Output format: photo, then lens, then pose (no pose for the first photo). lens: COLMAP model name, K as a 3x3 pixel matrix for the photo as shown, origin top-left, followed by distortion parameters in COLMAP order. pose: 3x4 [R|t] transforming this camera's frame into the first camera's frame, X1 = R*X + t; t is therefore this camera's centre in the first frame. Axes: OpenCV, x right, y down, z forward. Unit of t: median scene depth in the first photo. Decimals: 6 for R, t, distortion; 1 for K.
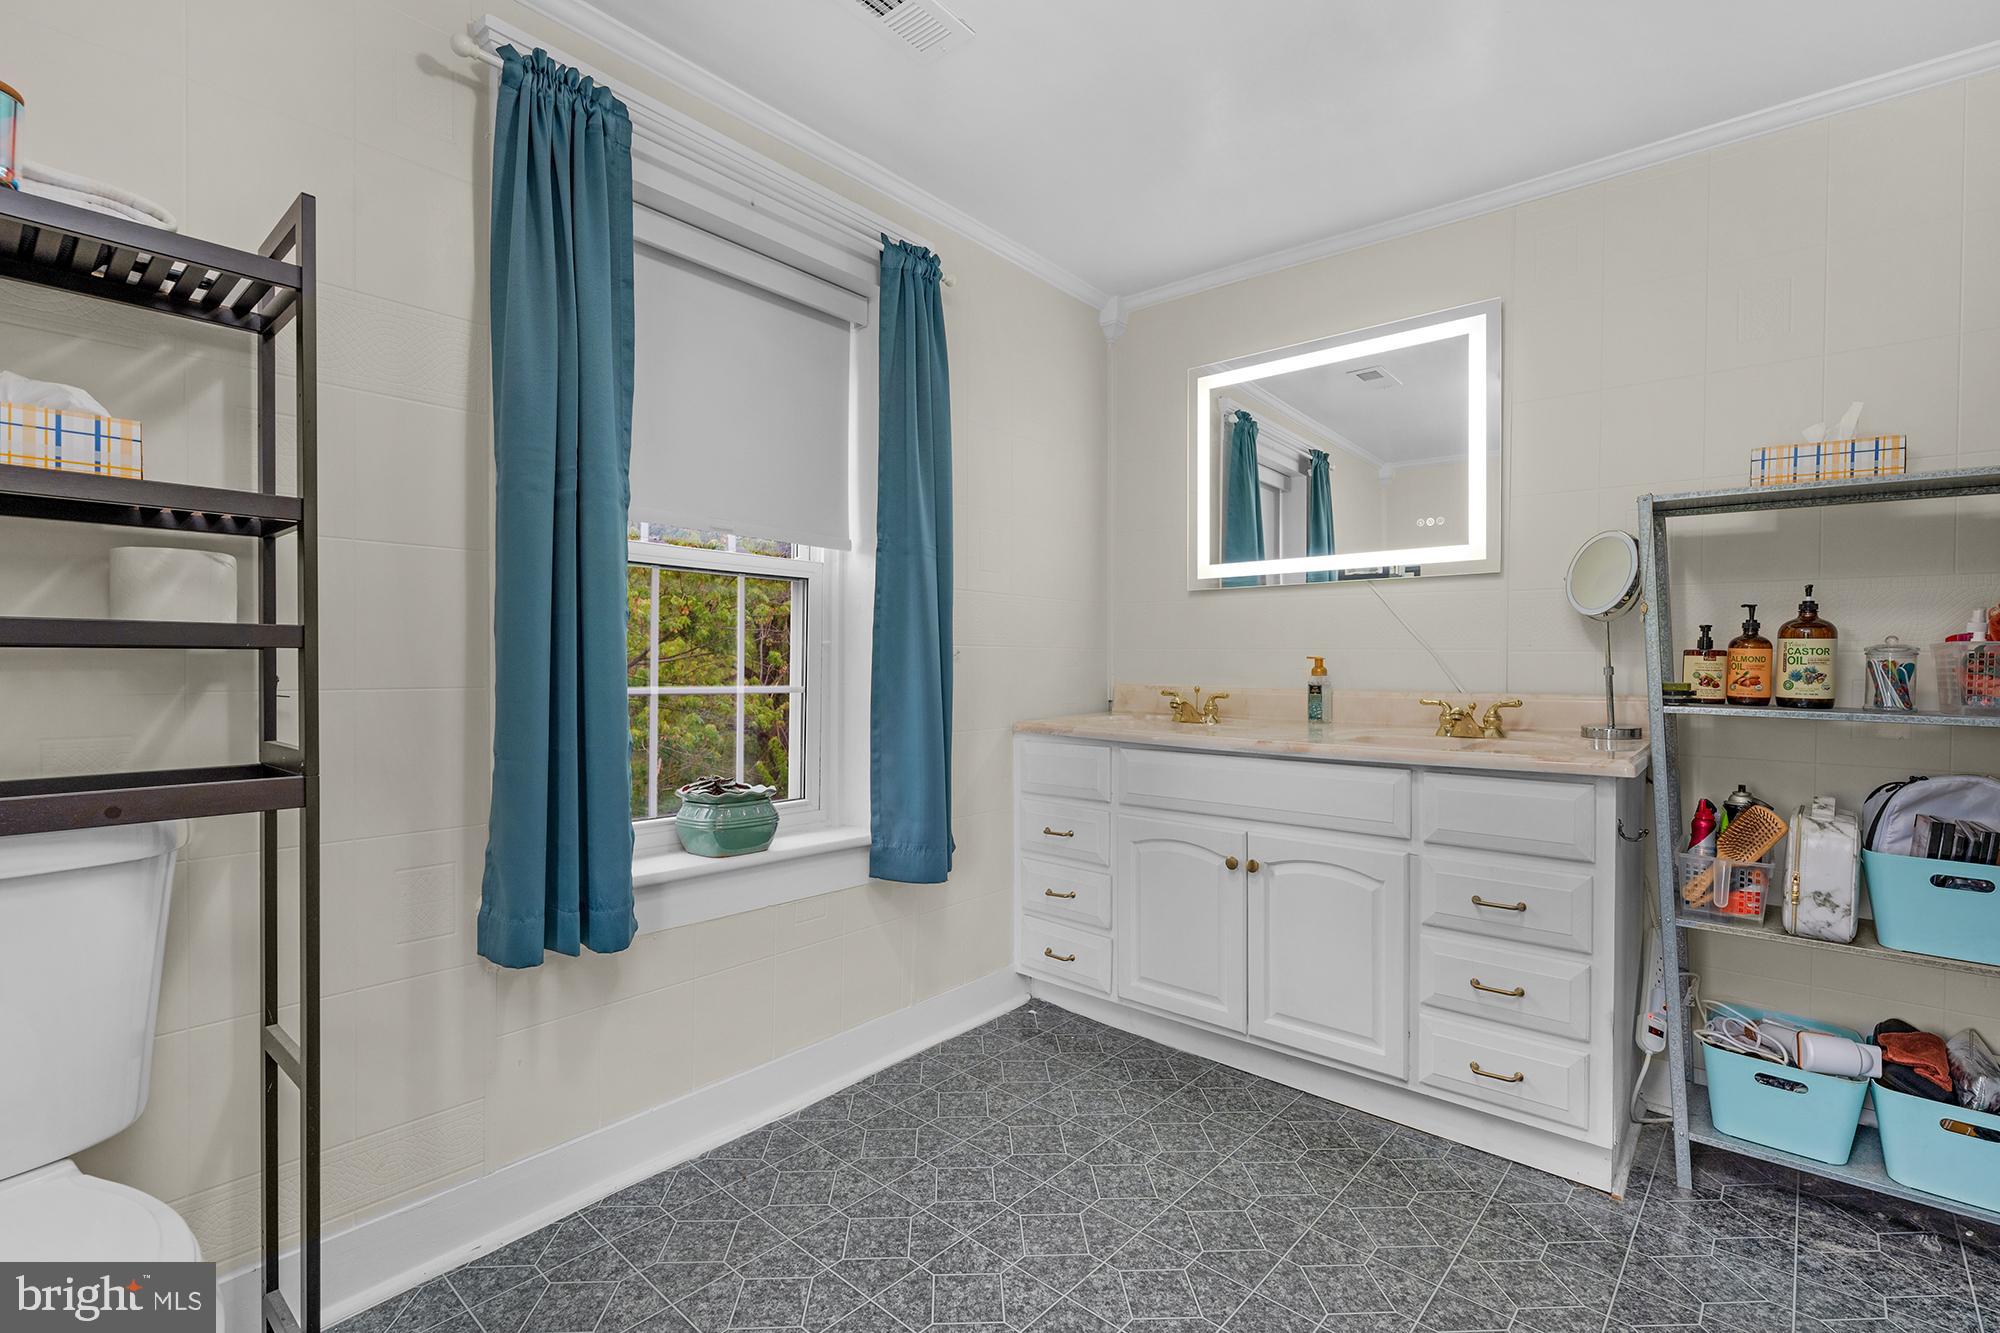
lens RADIAL K [[917.0, 0, 980.0], [0, 917.0, 665.7], [0, 0, 1]] dist [0.000895, 0.000387]
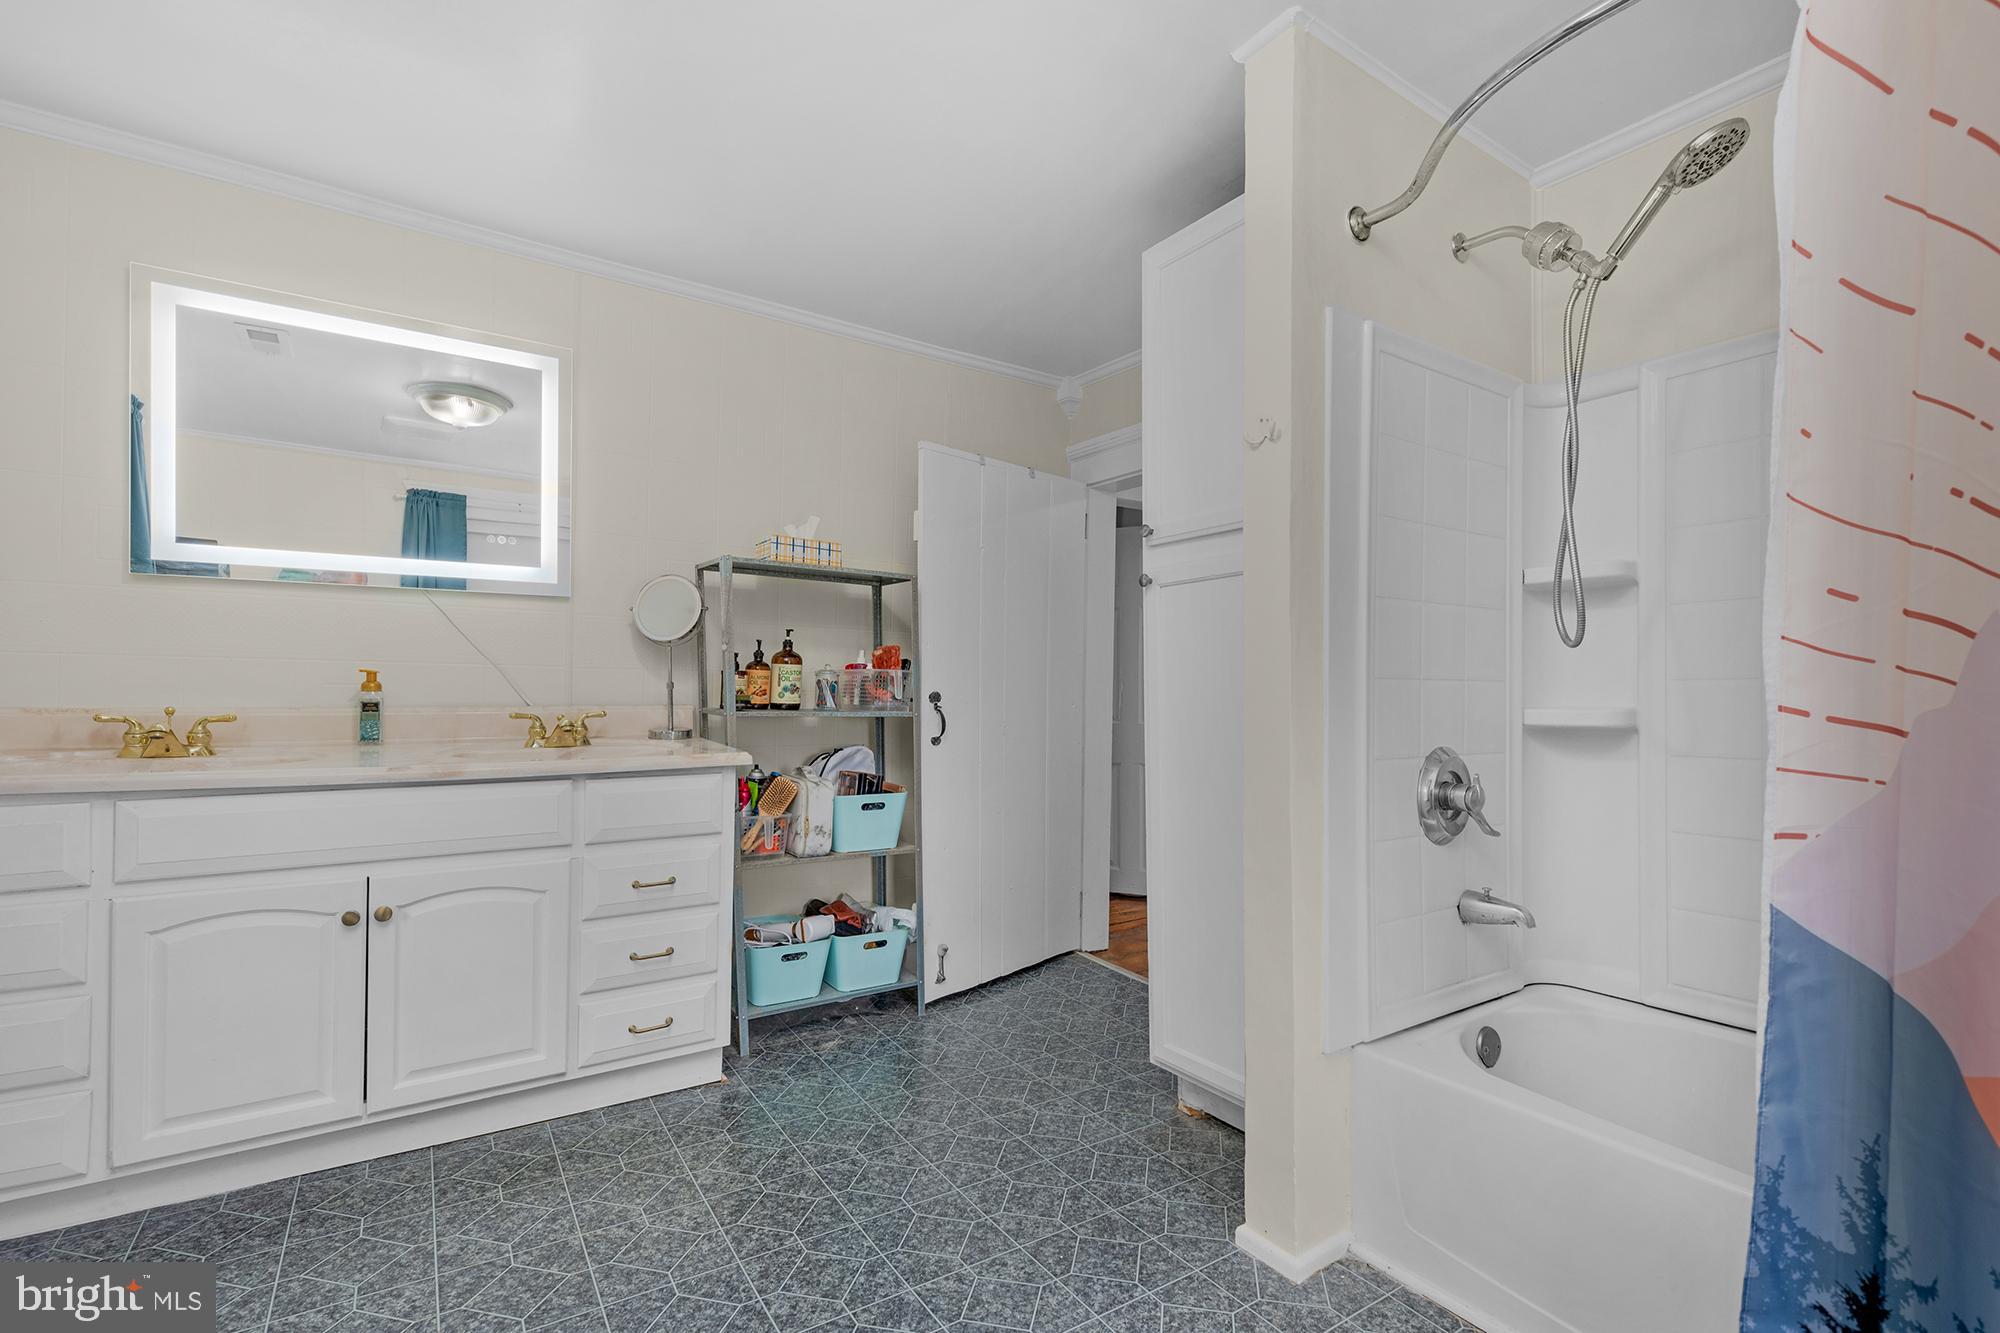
lens RADIAL K [[917.0, 0, 979.4], [0, 917.0, 679.6], [0, 0, 1]] dist [0.000895, 0.000387]
pose [[0.255399, 0.000014, 0.966836, -0.475270], [-0.007239, 0.999972, 0.001897, -0.008969], [-0.966809, -0.007484, 0.255392, 0.290973]]
